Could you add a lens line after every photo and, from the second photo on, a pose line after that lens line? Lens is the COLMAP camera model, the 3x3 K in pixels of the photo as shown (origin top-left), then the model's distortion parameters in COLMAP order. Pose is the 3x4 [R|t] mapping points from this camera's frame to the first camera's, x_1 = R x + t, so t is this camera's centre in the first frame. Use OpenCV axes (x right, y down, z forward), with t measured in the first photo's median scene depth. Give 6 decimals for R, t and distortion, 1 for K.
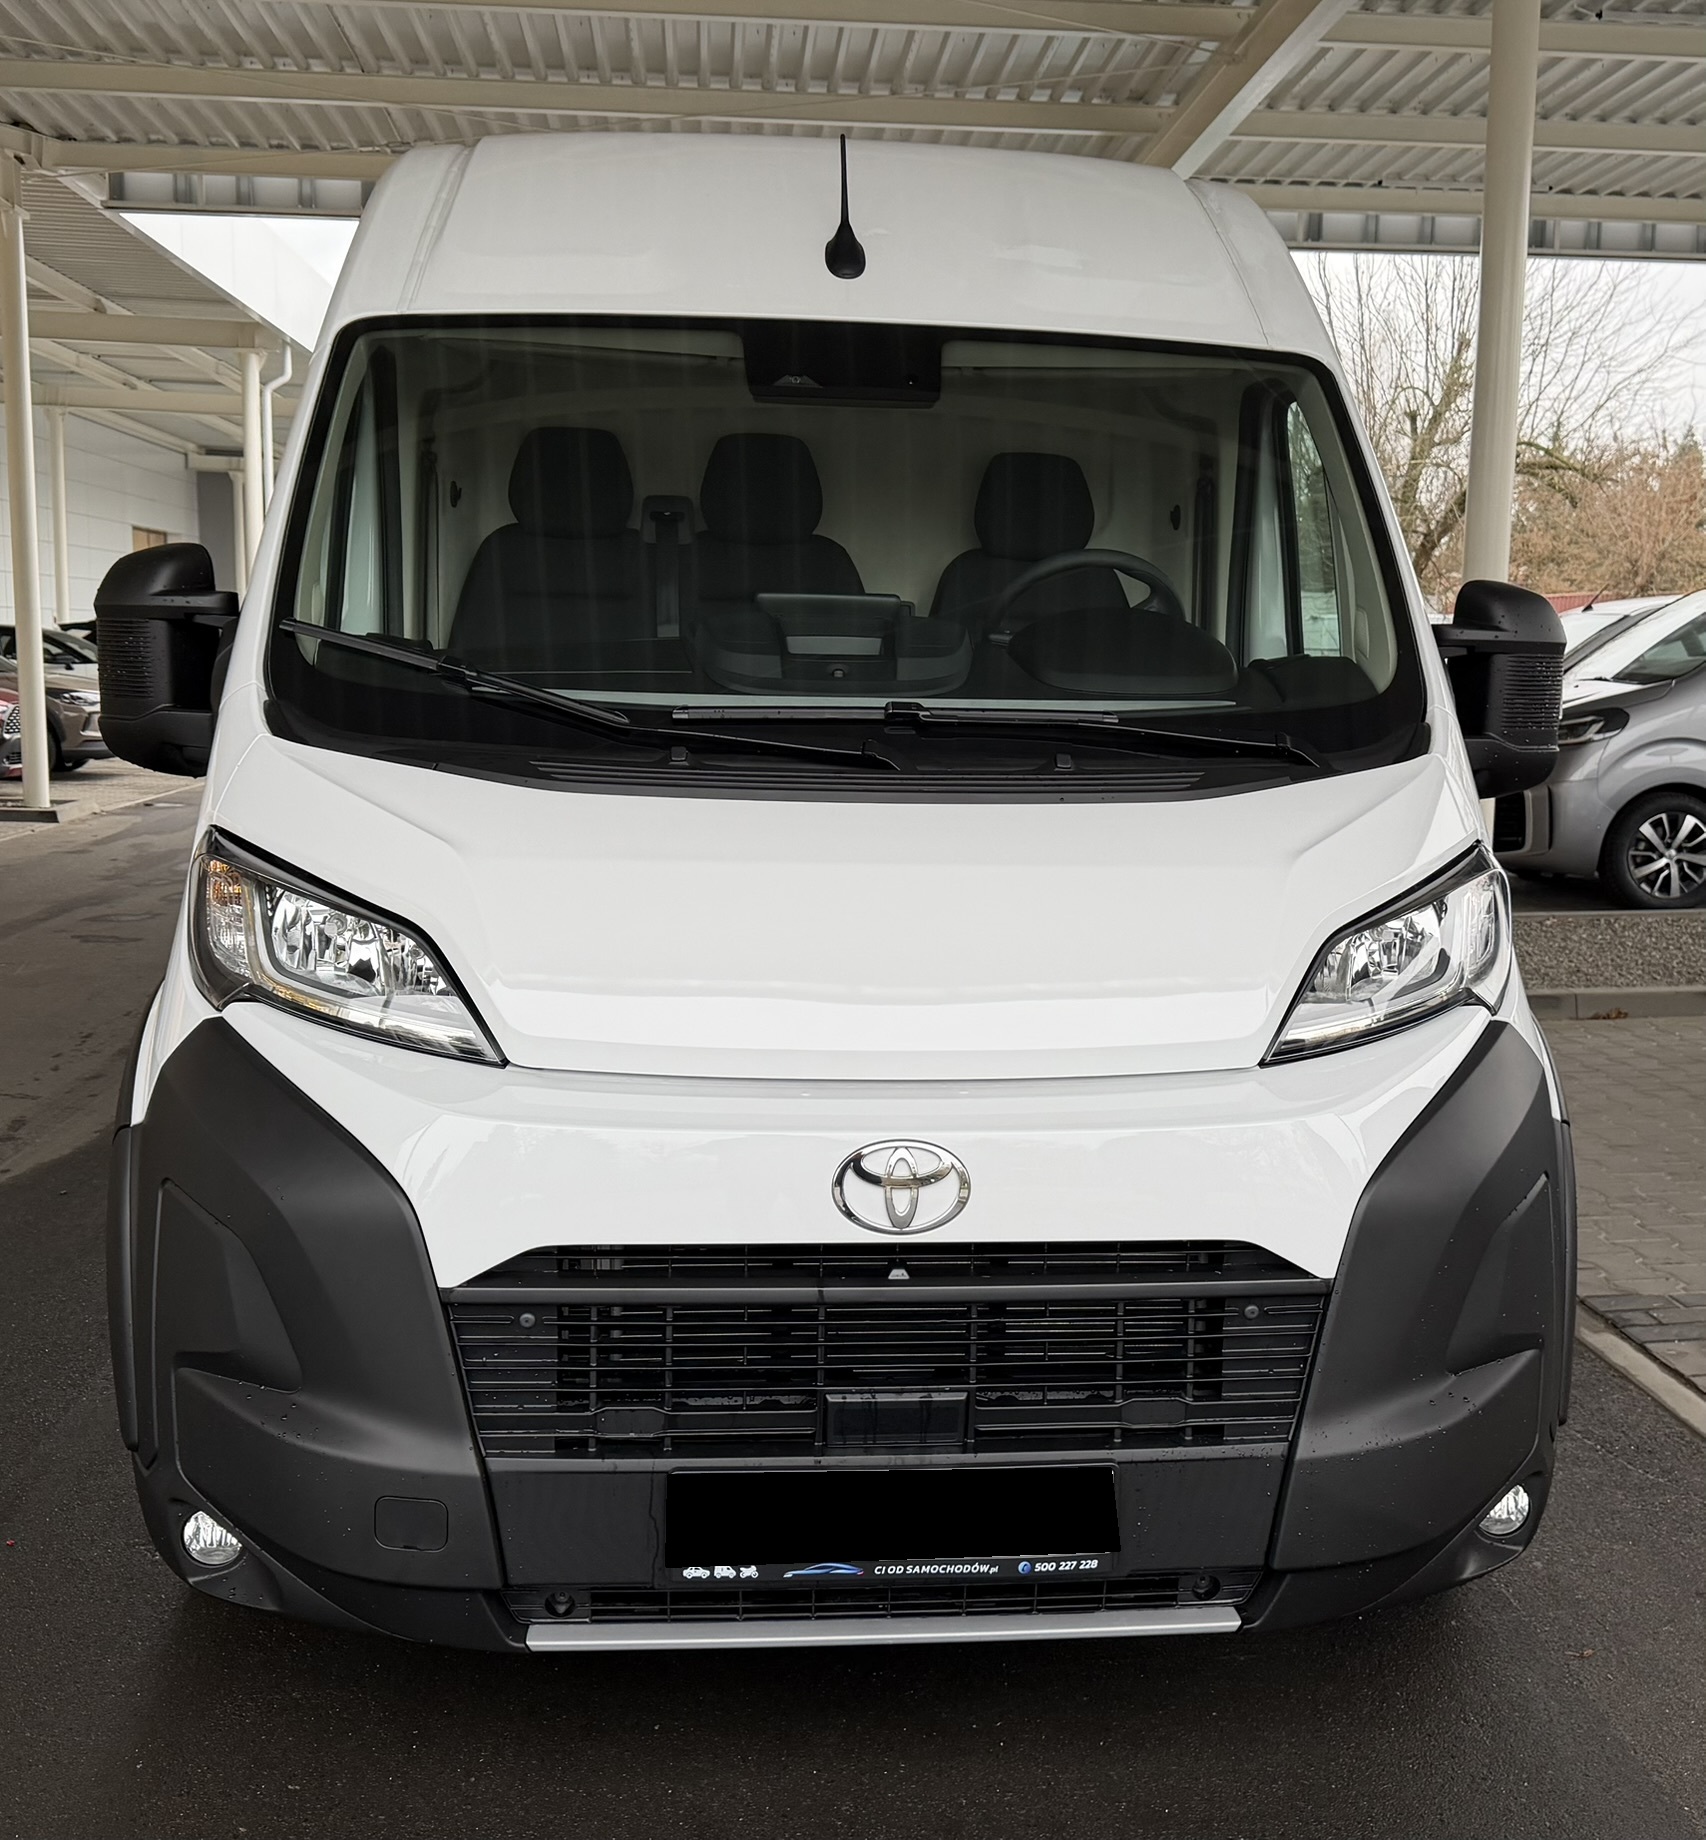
lens RADIAL K [[1987.1, 0, 853.0], [0, 1987.1, 920.0], [0, 0, 1]] dist [0.132426, -0.300508]
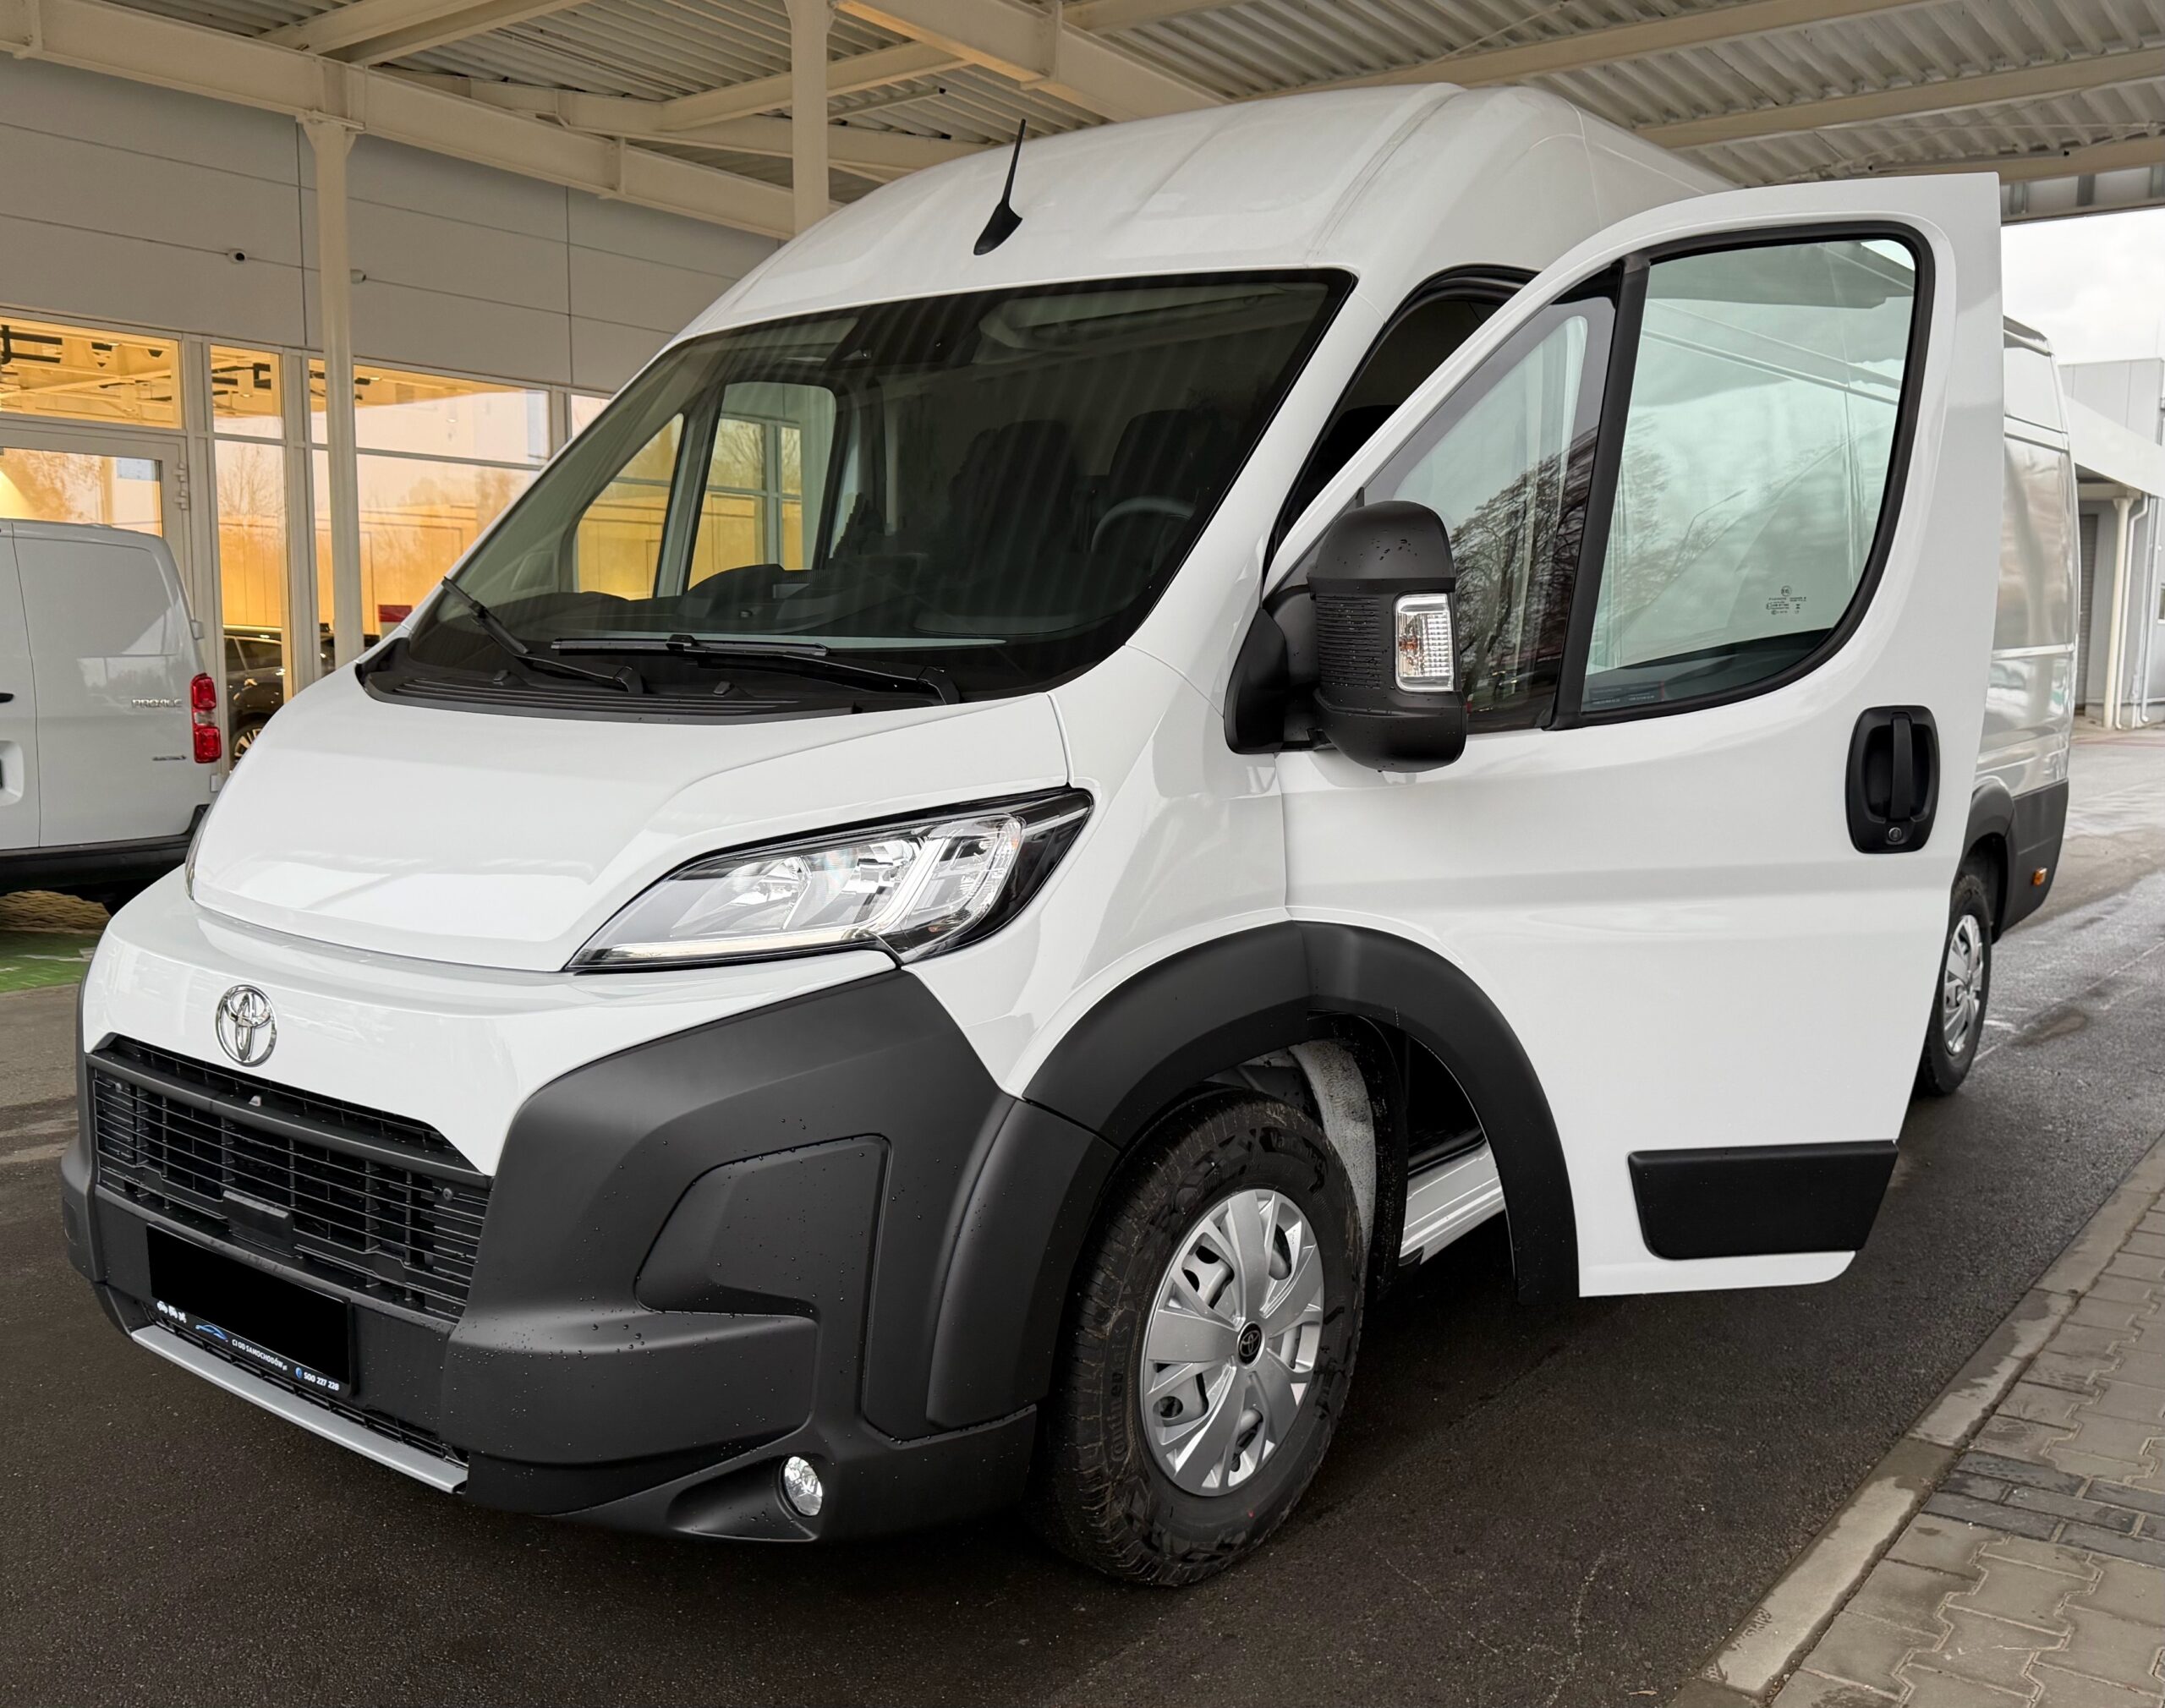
lens RADIAL K [[1828.6, 0, 1082.5], [0, 1828.6, 854.0], [0, 0, 1]] dist [0.043470, -0.035235]
pose [[0.742162, 0.072013, -0.666341, 1.077479], [-0.088353, 0.996046, 0.009239, -0.021614], [0.664372, 0.052016, 0.745590, 0.486832]]
